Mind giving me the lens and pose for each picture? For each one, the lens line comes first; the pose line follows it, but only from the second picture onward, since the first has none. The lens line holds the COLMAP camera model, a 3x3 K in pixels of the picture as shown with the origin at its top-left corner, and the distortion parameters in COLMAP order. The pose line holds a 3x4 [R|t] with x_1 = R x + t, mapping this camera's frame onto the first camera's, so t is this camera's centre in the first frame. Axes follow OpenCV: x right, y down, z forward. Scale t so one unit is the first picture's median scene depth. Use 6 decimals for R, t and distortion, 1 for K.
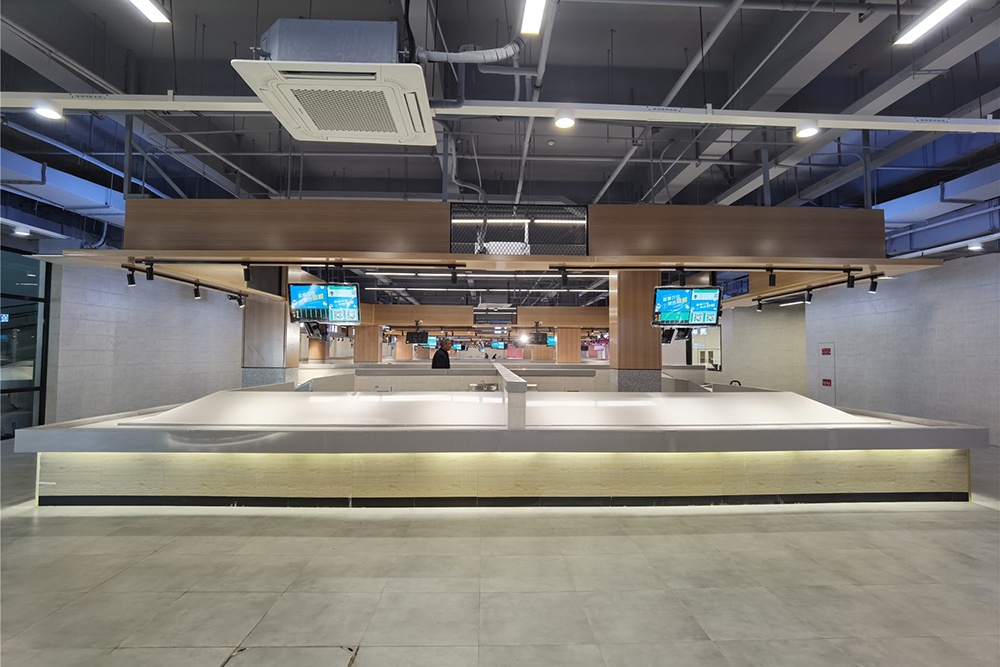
lens RADIAL K [[517.2, 0, 500.0], [0, 517.2, 333.5], [0, 0, 1]] dist [-0.059881, 0.034470]
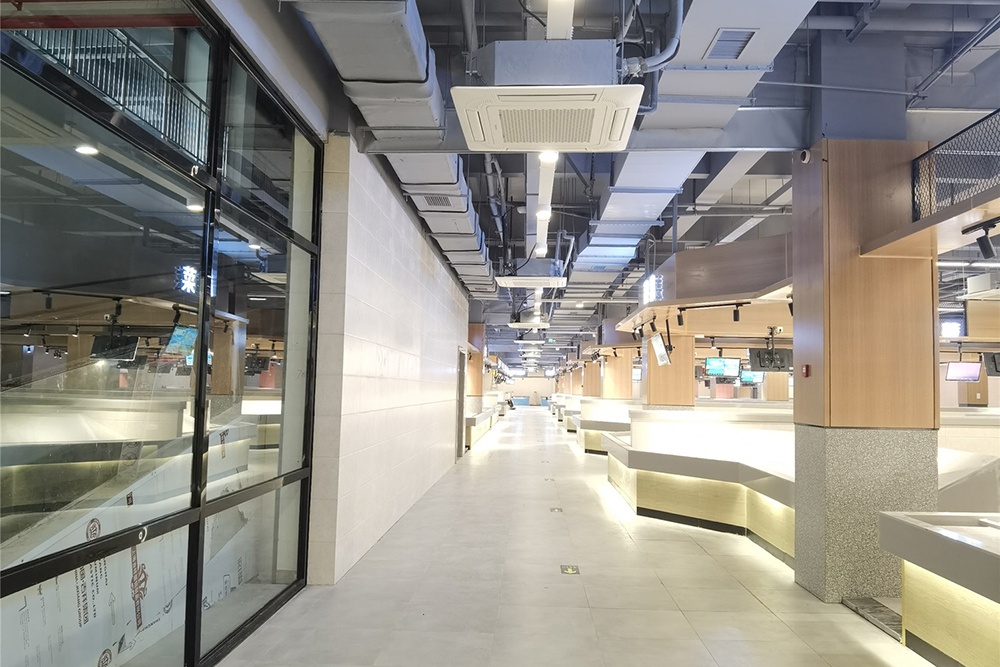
lens RADIAL K [[753.4, 0, 511.7], [0, 753.4, 335.6], [0, 0, 1]] dist [0.003806, -0.084534]
pose [[0.998187, 0.013569, -0.058637, -0.925465], [-0.015214, 0.999501, -0.027689, 0.022874], [0.058232, 0.028531, 0.997895, 0.545161]]
